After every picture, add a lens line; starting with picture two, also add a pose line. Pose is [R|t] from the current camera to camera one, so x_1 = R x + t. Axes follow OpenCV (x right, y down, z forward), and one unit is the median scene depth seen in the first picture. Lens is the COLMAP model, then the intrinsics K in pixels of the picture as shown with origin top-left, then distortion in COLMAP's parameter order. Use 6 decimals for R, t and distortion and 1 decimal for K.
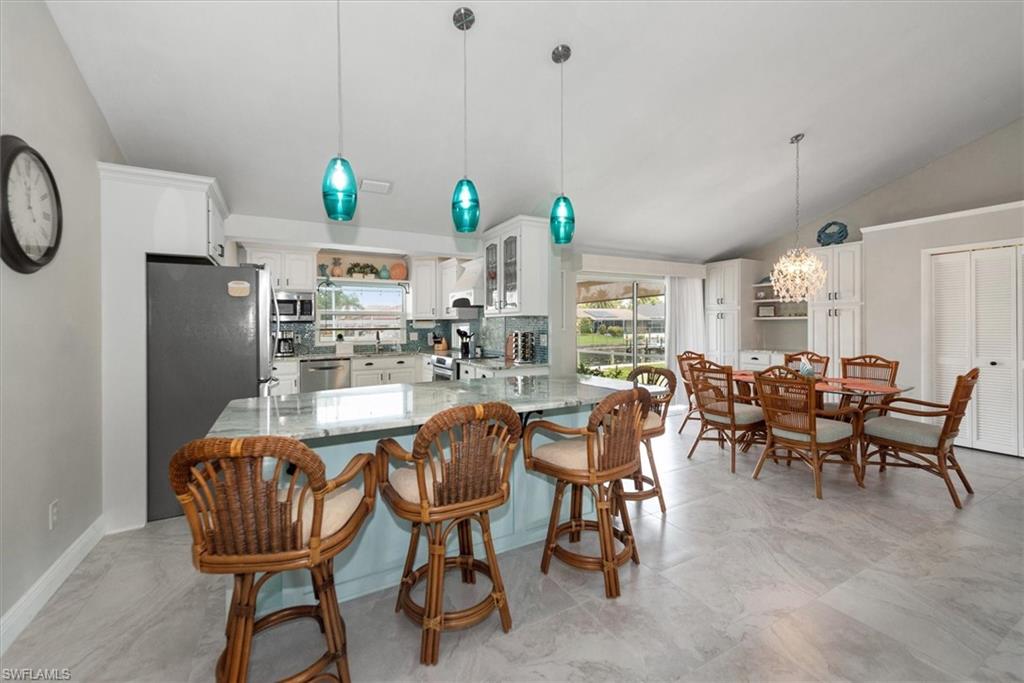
lens RADIAL K [[408.8, 0, 513.0], [0, 408.8, 327.1], [0, 0, 1]] dist [0.009104, -0.001471]
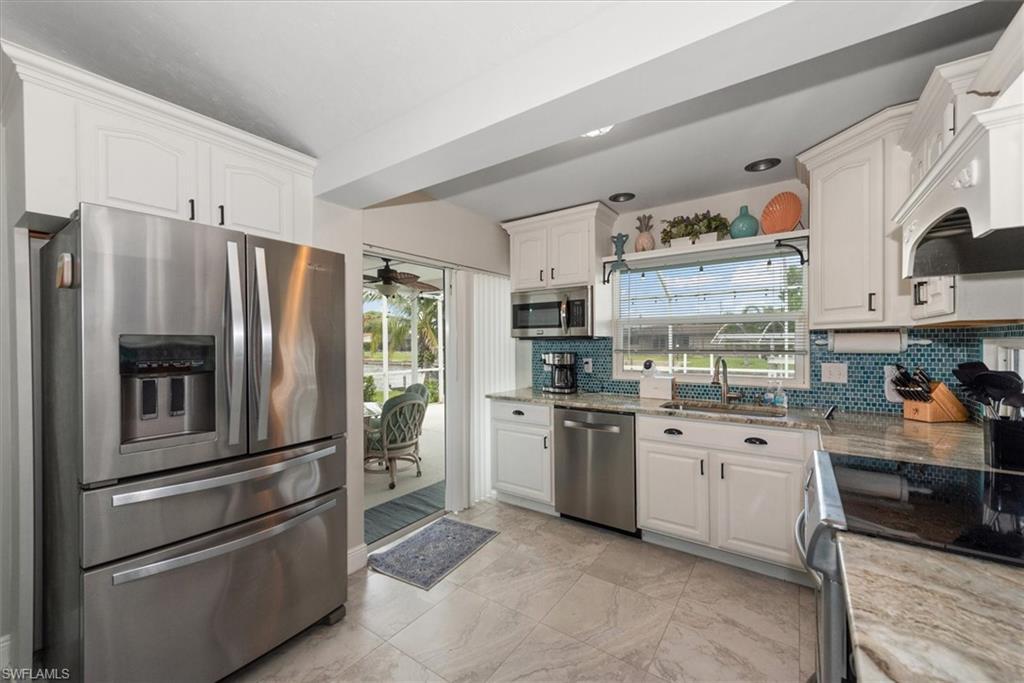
lens RADIAL K [[408.8, 0, 508.3], [0, 408.8, 342.5], [0, 0, 1]] dist [0.009104, -0.001471]
pose [[0.417360, 0.005756, -0.908723, -0.019678], [0.001494, 0.999974, 0.007021, -0.009748], [0.908740, -0.004288, 0.417340, 0.609757]]
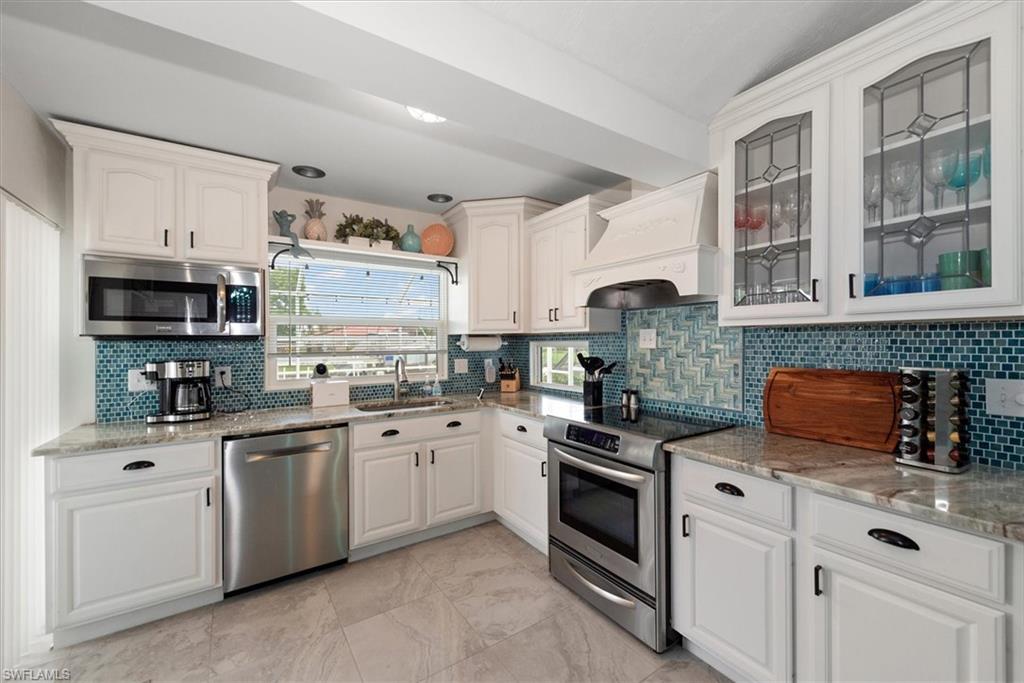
lens RADIAL K [[408.8, 0, 513.4], [0, 408.8, 342.9], [0, 0, 1]] dist [0.009104, -0.001471]
pose [[0.996769, 0.000801, 0.080316, -0.238036], [-0.000731, 0.999999, -0.000899, -0.007251], [-0.080317, 0.000837, 0.996769, 0.509707]]
